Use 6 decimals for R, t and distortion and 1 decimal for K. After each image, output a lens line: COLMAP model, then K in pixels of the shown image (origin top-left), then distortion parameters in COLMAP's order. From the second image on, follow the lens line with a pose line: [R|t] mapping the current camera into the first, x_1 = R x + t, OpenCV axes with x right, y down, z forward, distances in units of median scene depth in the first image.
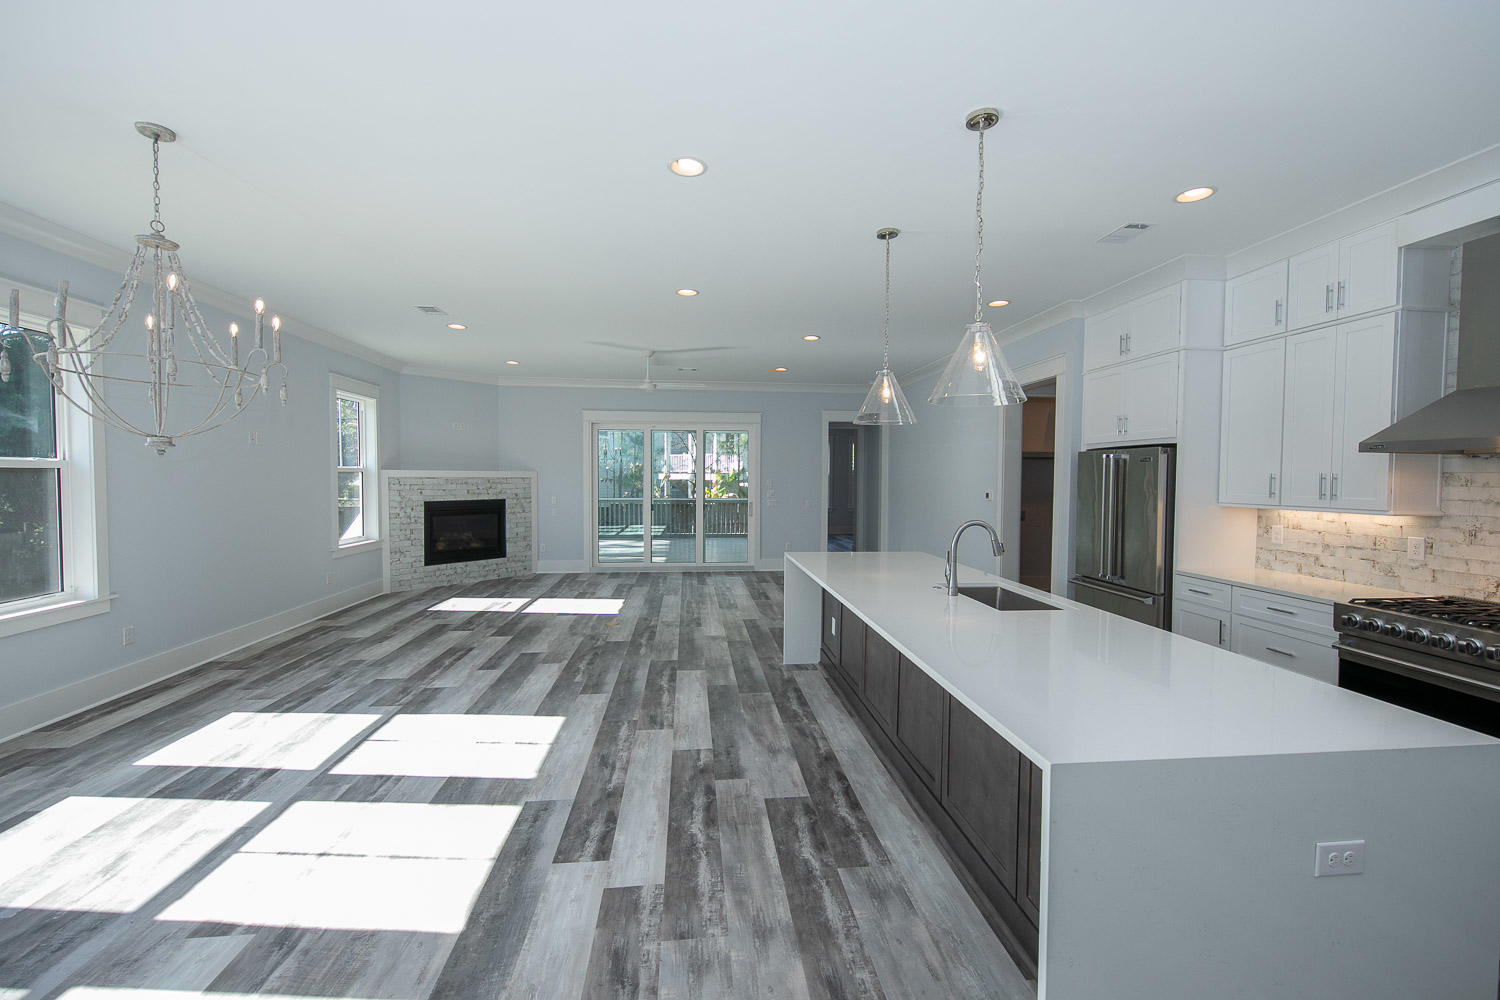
lens RADIAL K [[635.8, 0, 749.1], [0, 635.8, 496.0], [0, 0, 1]] dist [-0.003262, -0.000529]
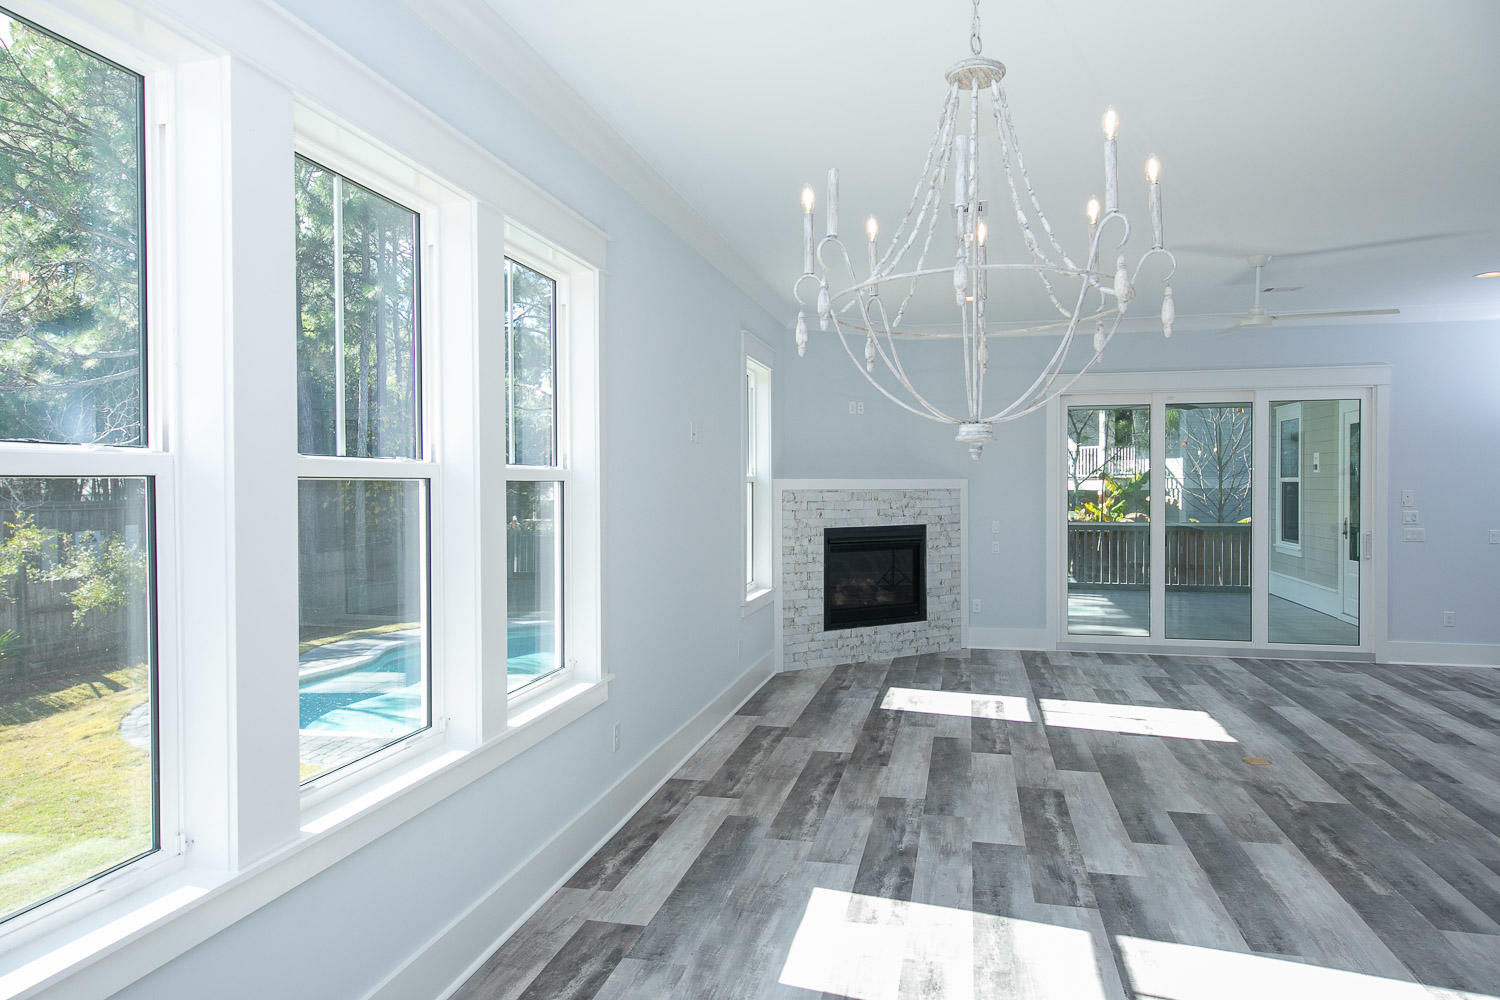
lens RADIAL K [[1010.6, 0, 749.3], [0, 1010.6, 501.3], [0, 0, 1]] dist [0.011080, 0.003805]
pose [[0.938553, -0.002284, -0.345127, -0.428304], [-0.002889, 0.999891, -0.014472, -0.006528], [0.345122, 0.014580, 0.938445, 0.058072]]
